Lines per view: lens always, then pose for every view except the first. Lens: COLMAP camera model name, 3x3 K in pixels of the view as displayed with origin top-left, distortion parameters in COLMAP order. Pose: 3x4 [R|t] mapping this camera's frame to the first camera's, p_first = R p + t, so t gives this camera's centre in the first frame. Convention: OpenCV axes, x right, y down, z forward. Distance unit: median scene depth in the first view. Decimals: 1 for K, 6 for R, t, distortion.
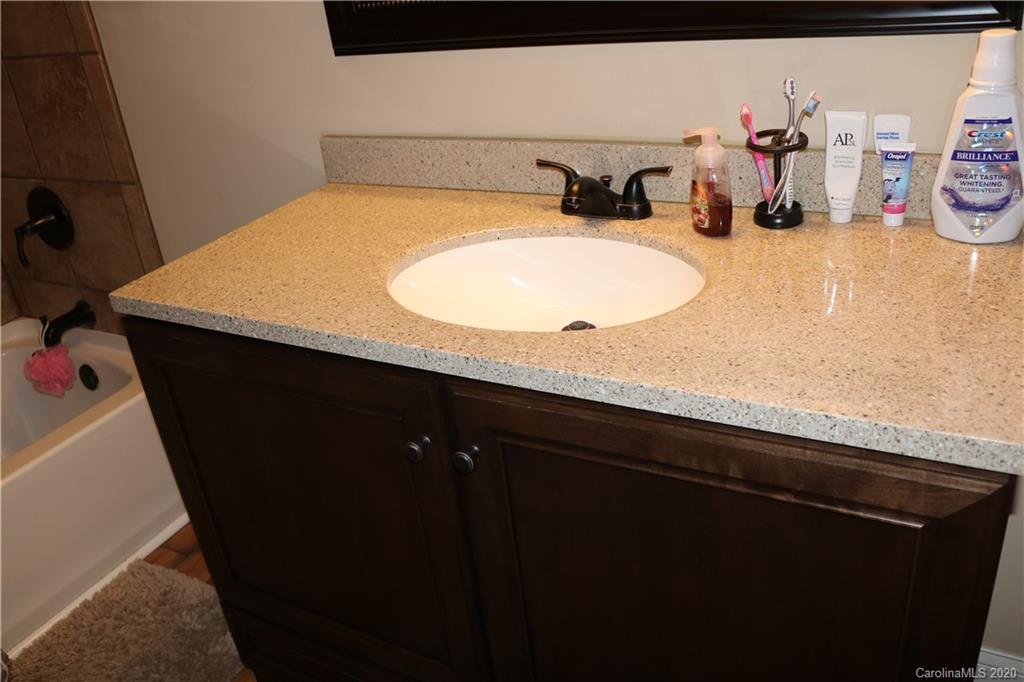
lens RADIAL K [[879.0, 0, 513.0], [0, 879.0, 343.5], [0, 0, 1]] dist [-0.146421, 0.108090]
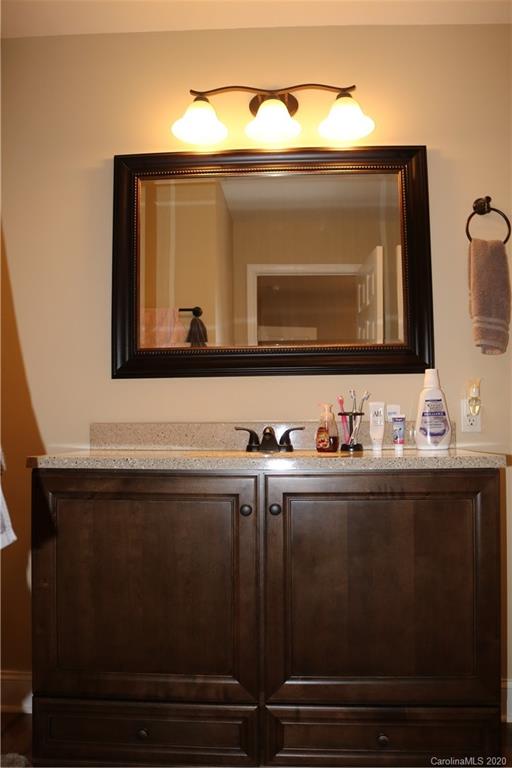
lens RADIAL K [[659.2, 0, 253.8], [0, 659.2, 385.0], [0, 0, 1]] dist [-0.146421, 0.108090]
pose [[0.897437, 0.137895, 0.419037, -0.529617], [0.108853, 0.851297, -0.513269, 0.450697], [-0.427502, 0.506240, 0.748975, -0.202688]]
